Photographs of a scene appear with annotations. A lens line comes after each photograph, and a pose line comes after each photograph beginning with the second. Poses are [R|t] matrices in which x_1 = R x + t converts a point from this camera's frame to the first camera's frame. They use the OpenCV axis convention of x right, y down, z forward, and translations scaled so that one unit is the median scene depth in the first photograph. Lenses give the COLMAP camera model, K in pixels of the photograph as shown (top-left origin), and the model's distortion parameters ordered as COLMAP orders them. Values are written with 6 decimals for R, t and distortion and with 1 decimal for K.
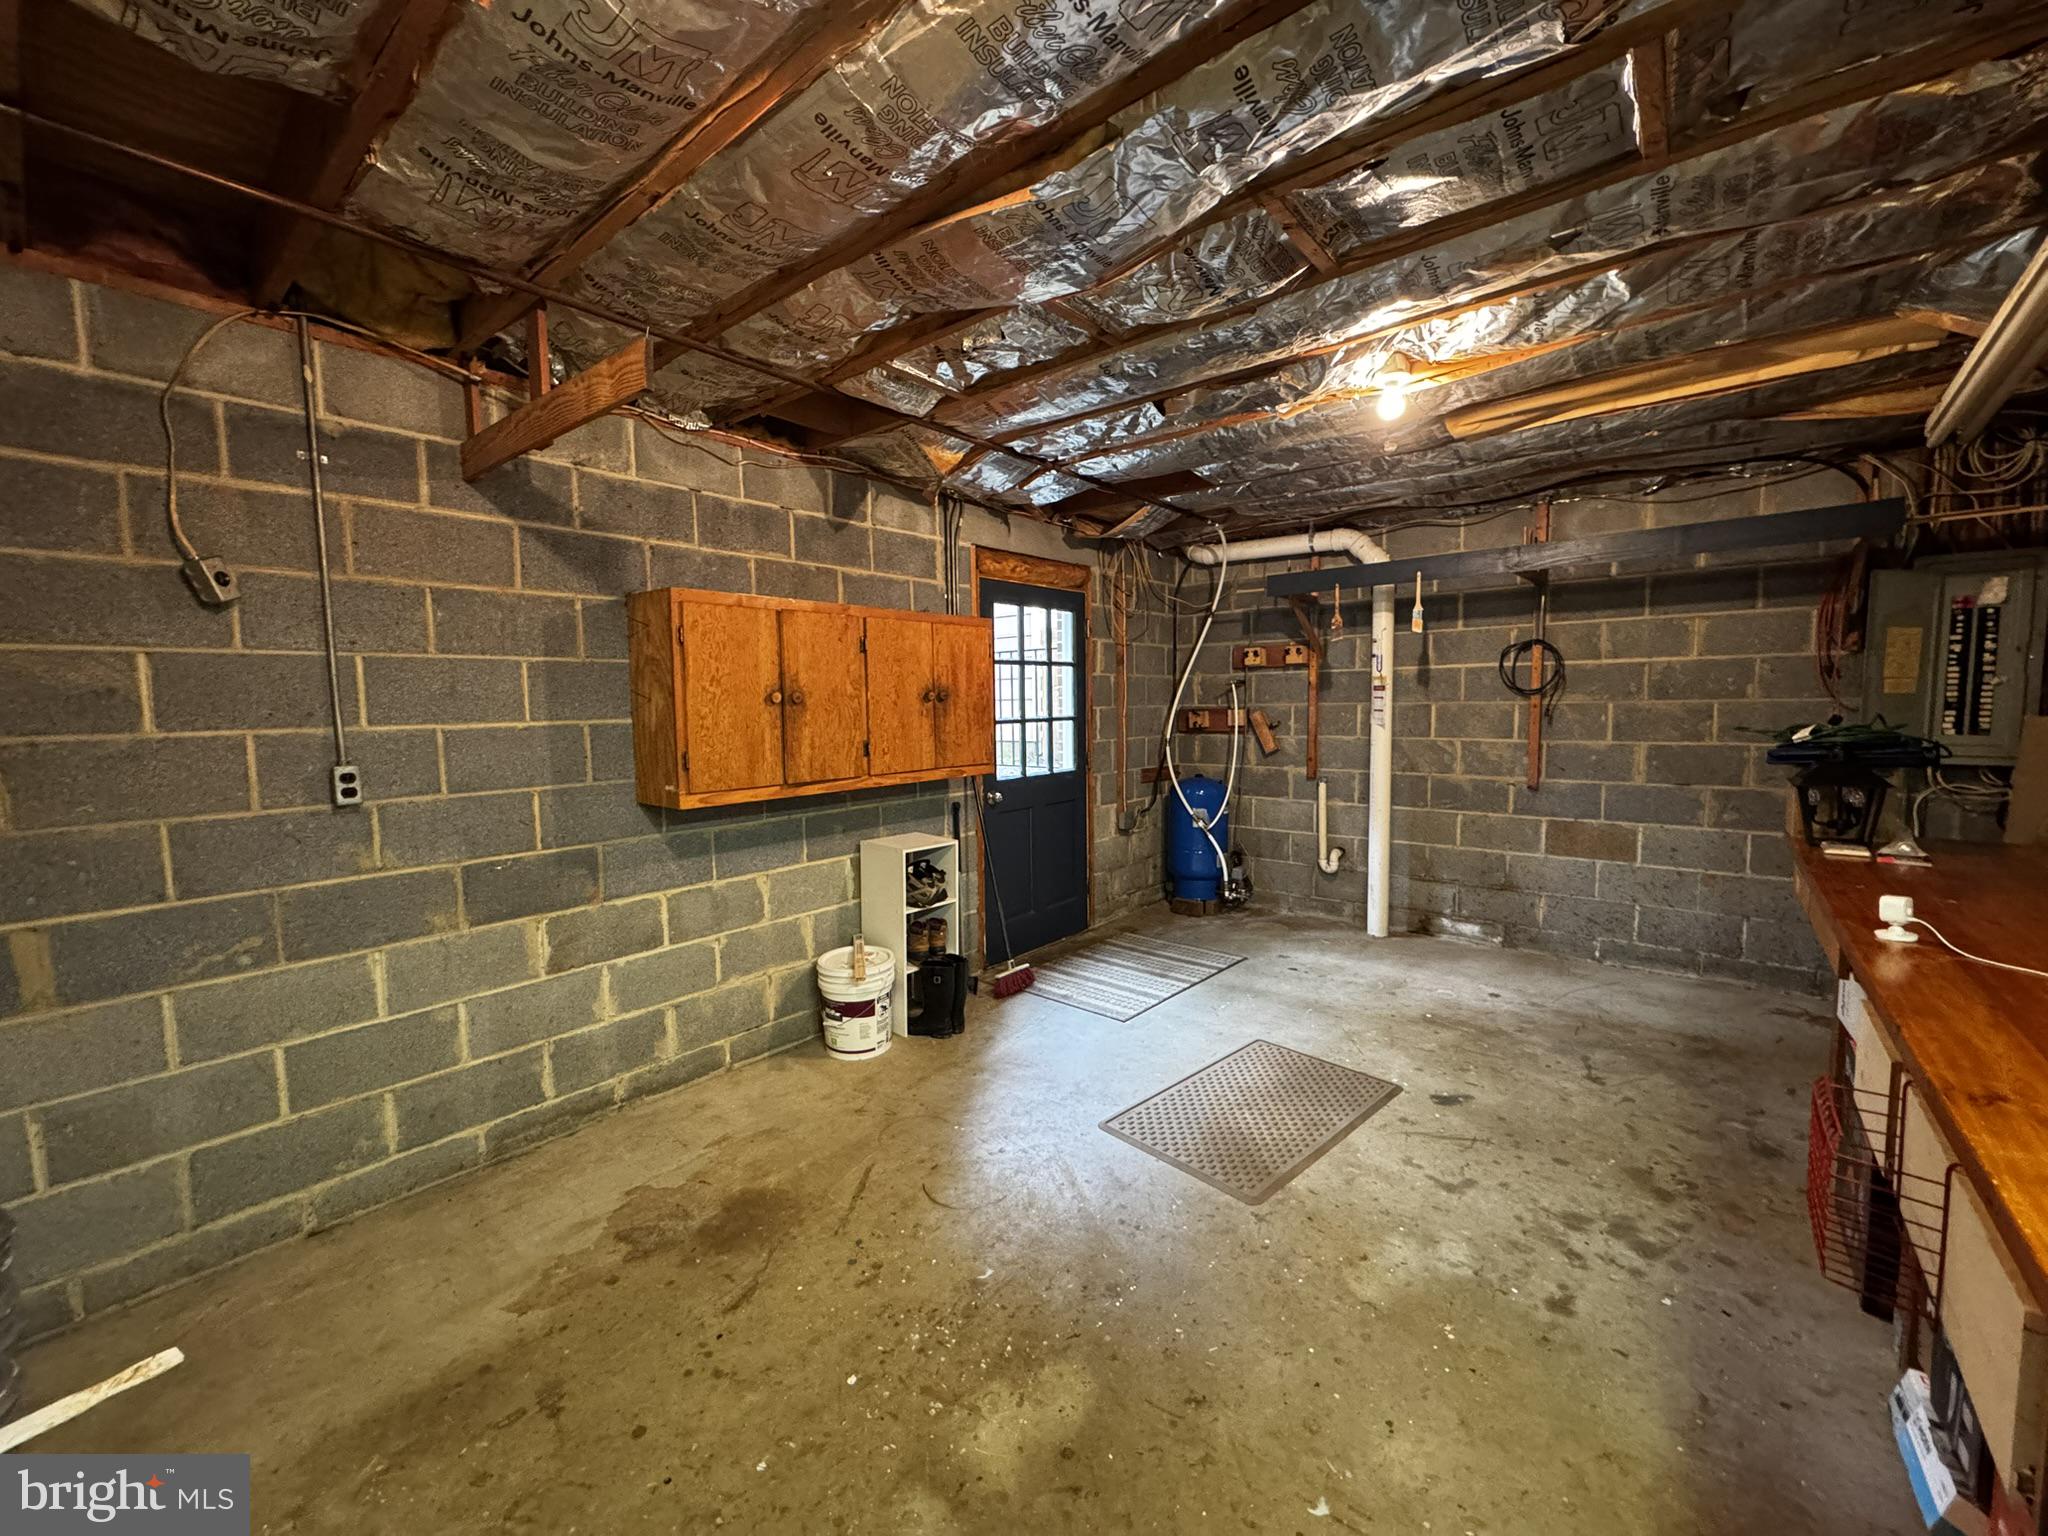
lens RADIAL K [[812.9, 0, 1023.2], [0, 812.9, 767.9], [0, 0, 1]] dist [-0.003242, 0.000430]
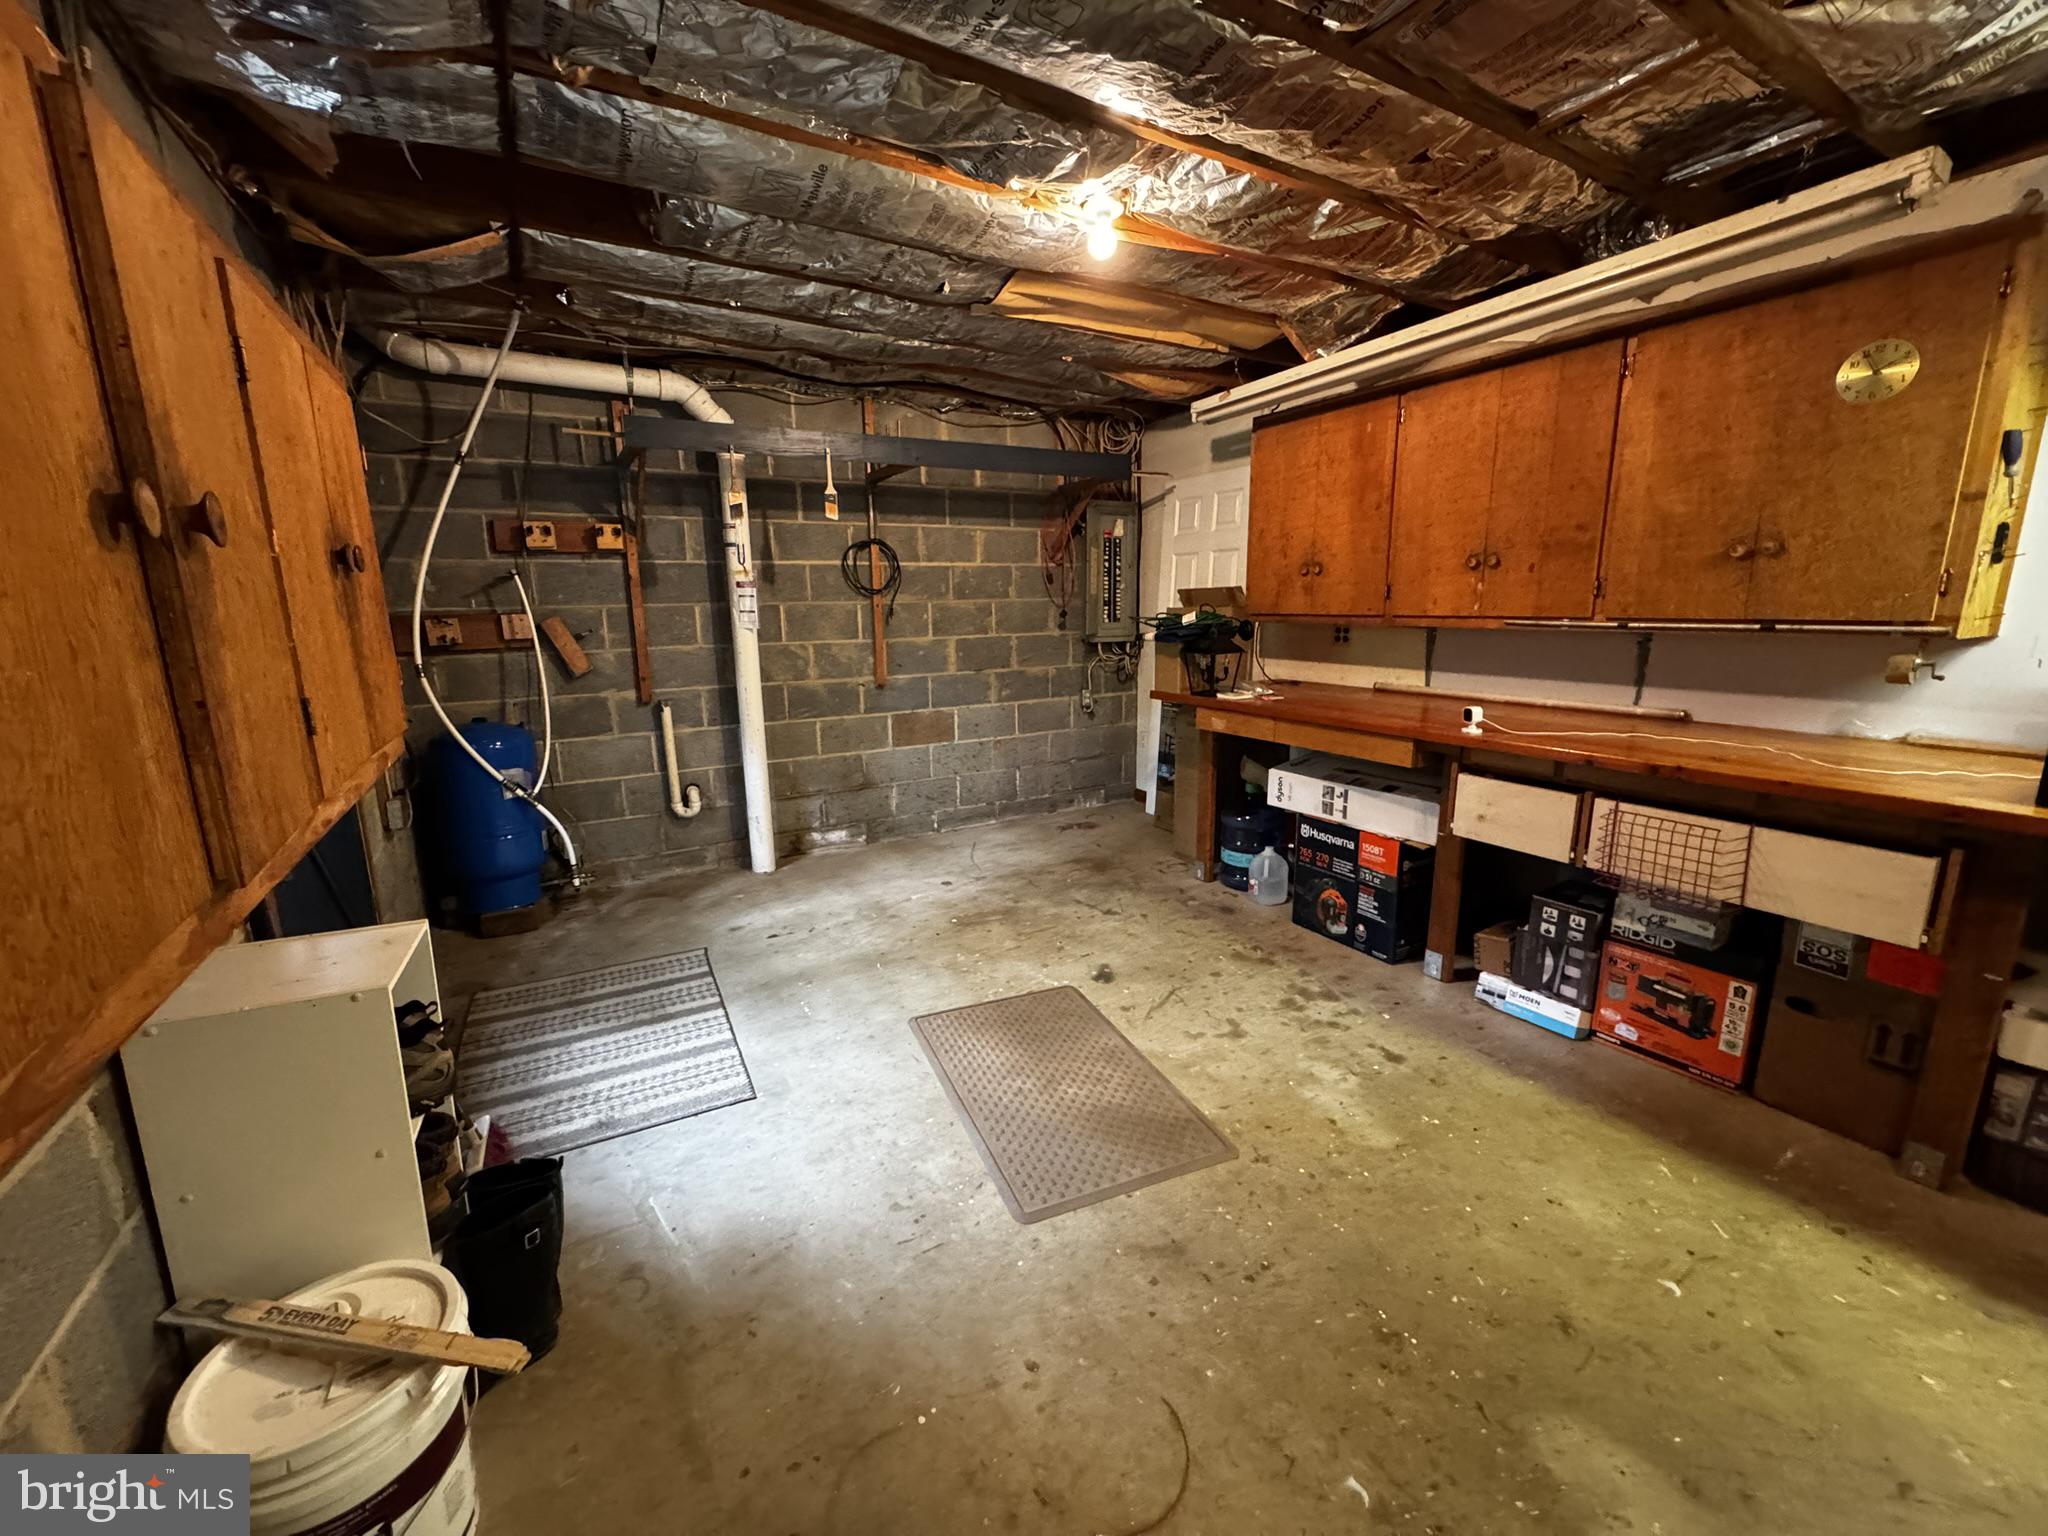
lens RADIAL K [[812.9, 0, 1021.0], [0, 812.9, 764.9], [0, 0, 1]] dist [-0.003242, 0.000430]
pose [[0.346031, -0.177582, 0.921264, -0.294852], [0.086496, 0.983781, 0.157144, -0.024443], [-0.934228, 0.025309, 0.355778, 0.482256]]
